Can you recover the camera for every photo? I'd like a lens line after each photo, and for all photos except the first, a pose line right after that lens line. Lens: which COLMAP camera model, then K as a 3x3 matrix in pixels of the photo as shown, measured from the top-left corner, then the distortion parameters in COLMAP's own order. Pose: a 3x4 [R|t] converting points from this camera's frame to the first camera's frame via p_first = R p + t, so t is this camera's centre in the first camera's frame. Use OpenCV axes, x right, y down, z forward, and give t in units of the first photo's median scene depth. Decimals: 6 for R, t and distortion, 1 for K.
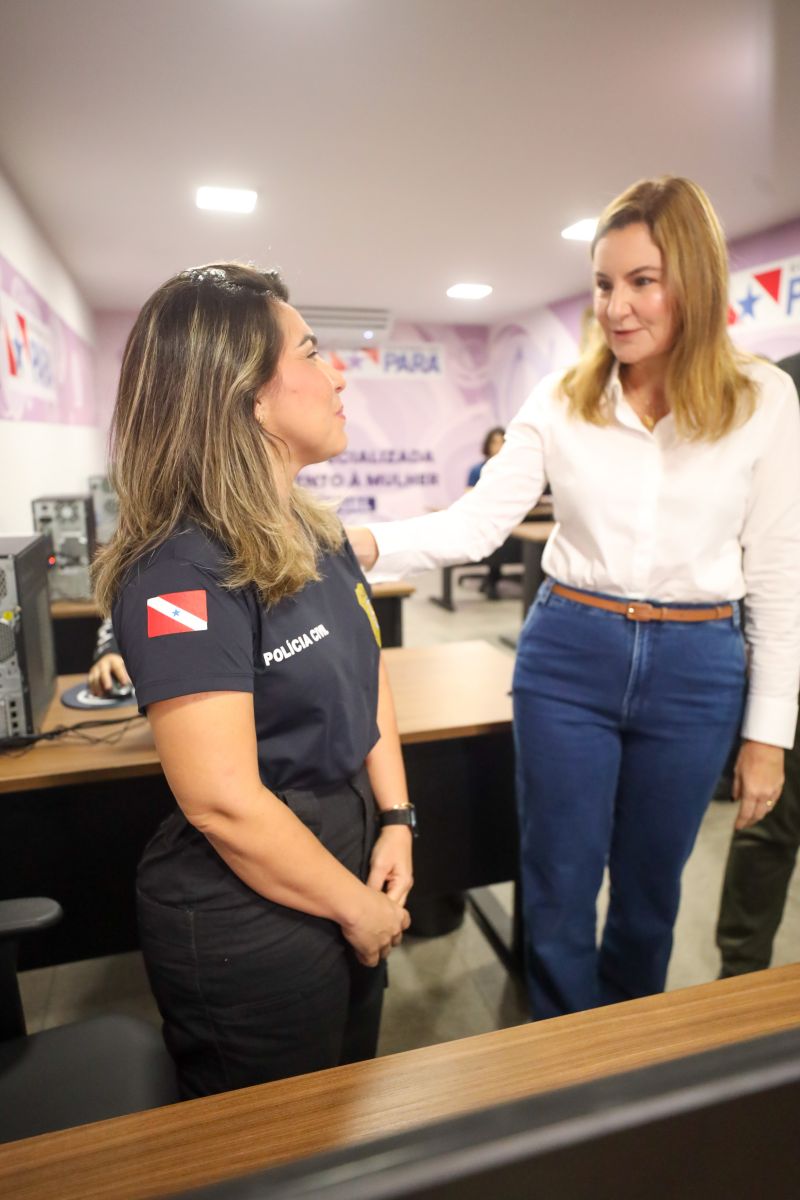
lens RADIAL K [[780.3, 0, 402.6], [0, 780.3, 592.3], [0, 0, 1]] dist [-0.024649, 0.016355]
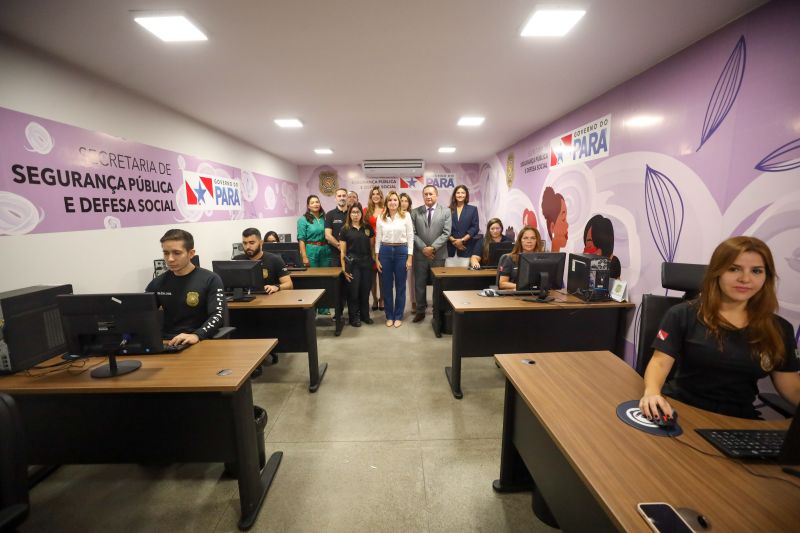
lens RADIAL K [[367.5, 0, 399.7], [0, 367.5, 268.5], [0, 0, 1]] dist [-0.016957, 0.004092]
pose [[0.962670, 0.035686, -0.268315, 0.924485], [-0.045967, 0.998426, -0.032132, -0.146641], [0.266746, 0.043266, 0.962795, 0.182262]]
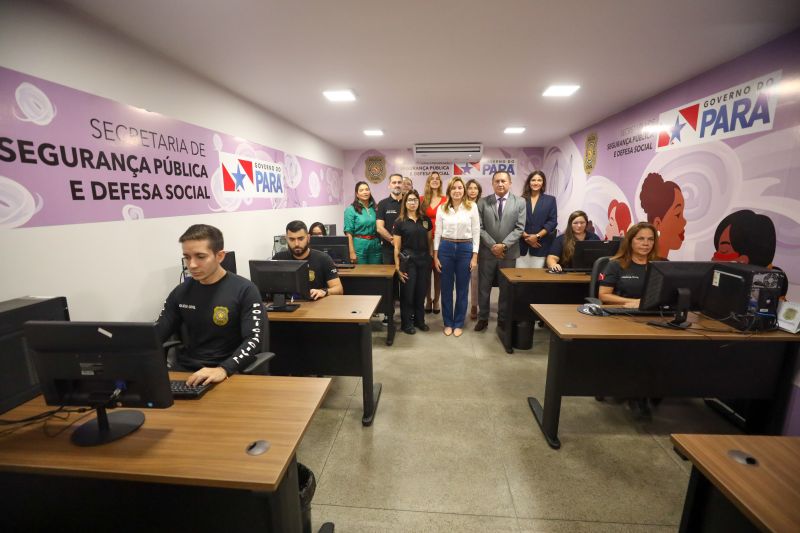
lens RADIAL K [[367.5, 0, 403.4], [0, 367.5, 267.6], [0, 0, 1]] dist [-0.016957, 0.004092]
pose [[0.933613, 0.068450, -0.351683, 0.644069], [-0.072489, 0.997368, 0.001688, -0.221764], [0.350873, 0.023917, 0.936118, 0.516539]]
